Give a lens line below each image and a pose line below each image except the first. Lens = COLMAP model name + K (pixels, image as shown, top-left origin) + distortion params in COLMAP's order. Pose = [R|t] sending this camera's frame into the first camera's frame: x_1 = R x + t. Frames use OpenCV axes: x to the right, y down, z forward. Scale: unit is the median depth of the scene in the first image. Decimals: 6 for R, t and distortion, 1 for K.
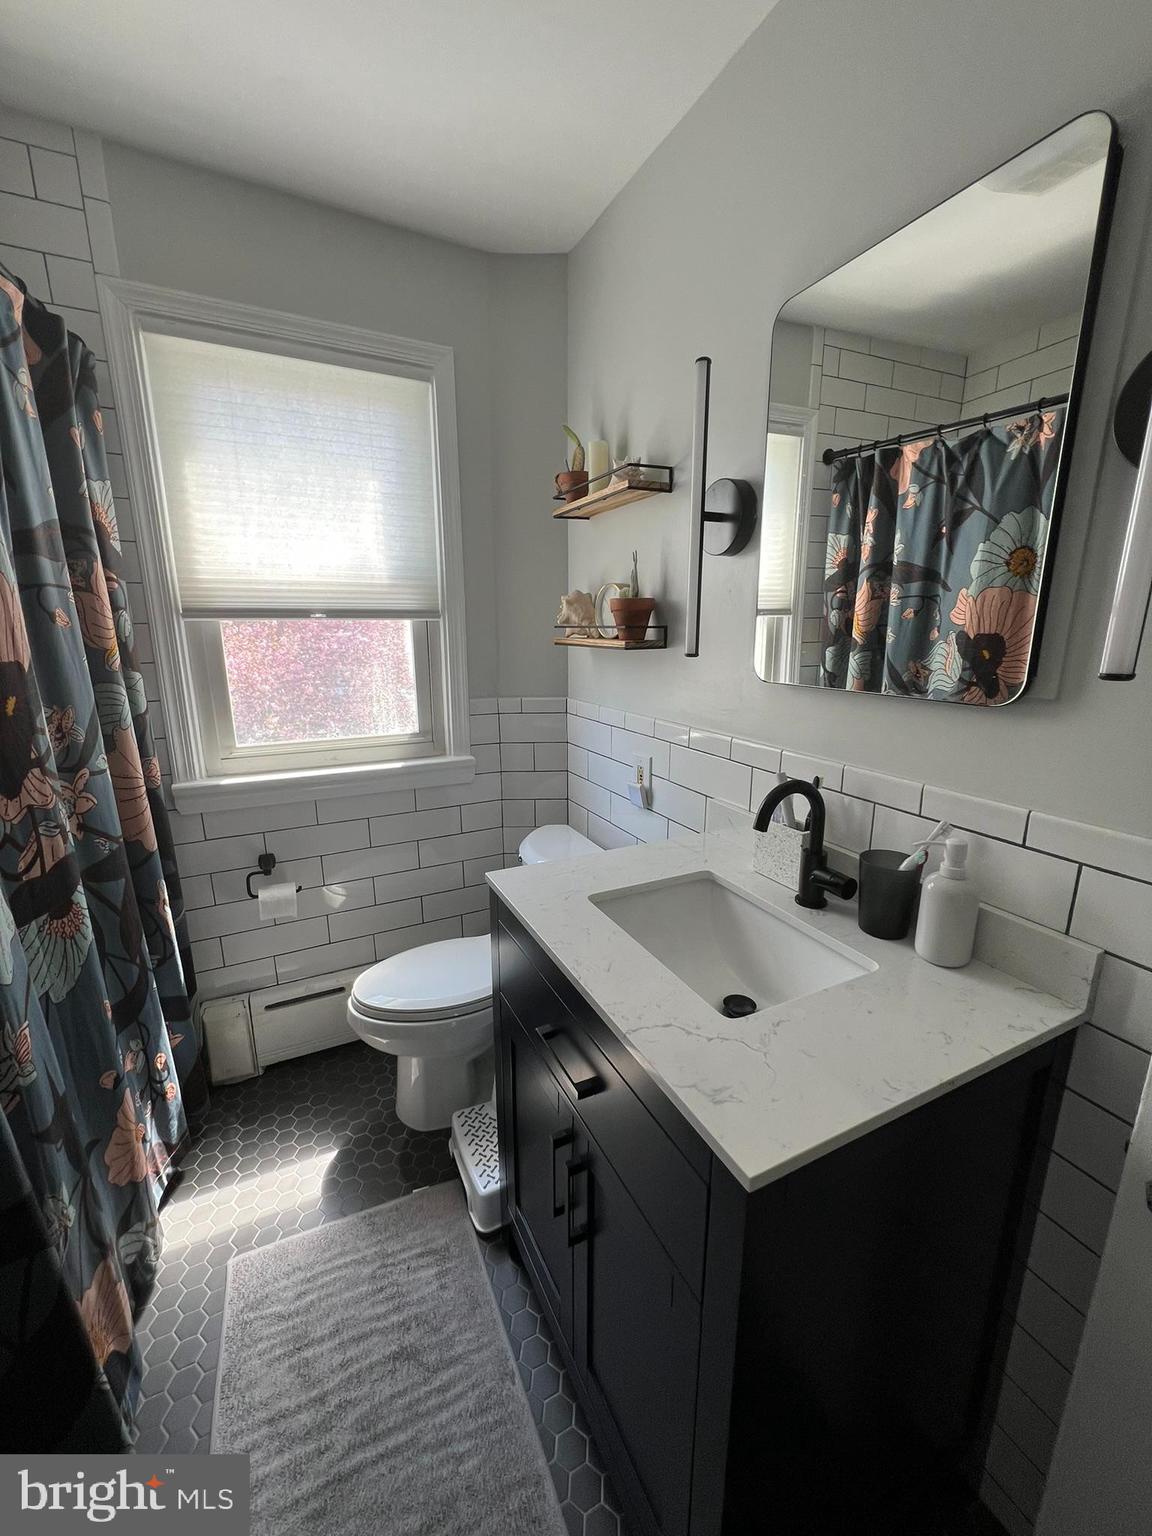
lens RADIAL K [[612.7, 0, 576.3], [0, 612.7, 770.6], [0, 0, 1]] dist [0.003709, -0.000842]
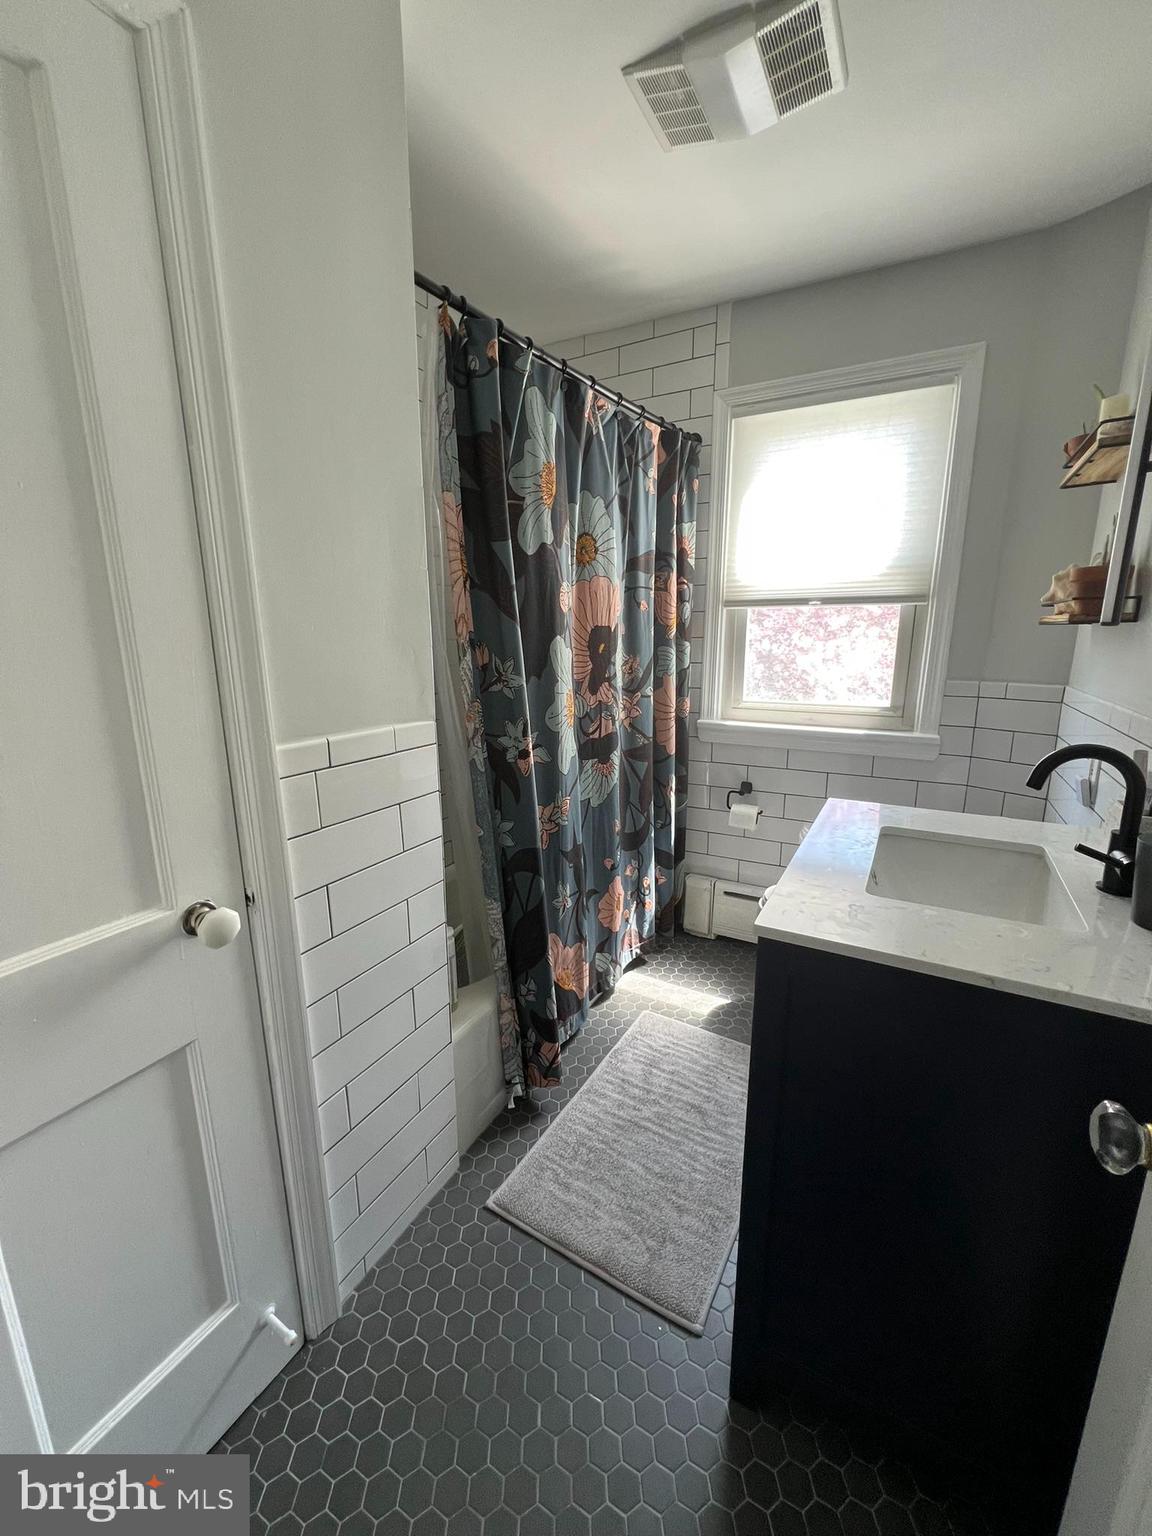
lens RADIAL K [[612.7, 0, 575.0], [0, 612.7, 765.7], [0, 0, 1]] dist [0.003709, -0.000842]
pose [[0.572410, 0.175142, -0.801044, 0.438951], [-0.185779, 0.979219, 0.081345, 0.077539], [0.798645, 0.102254, 0.593052, -0.128717]]
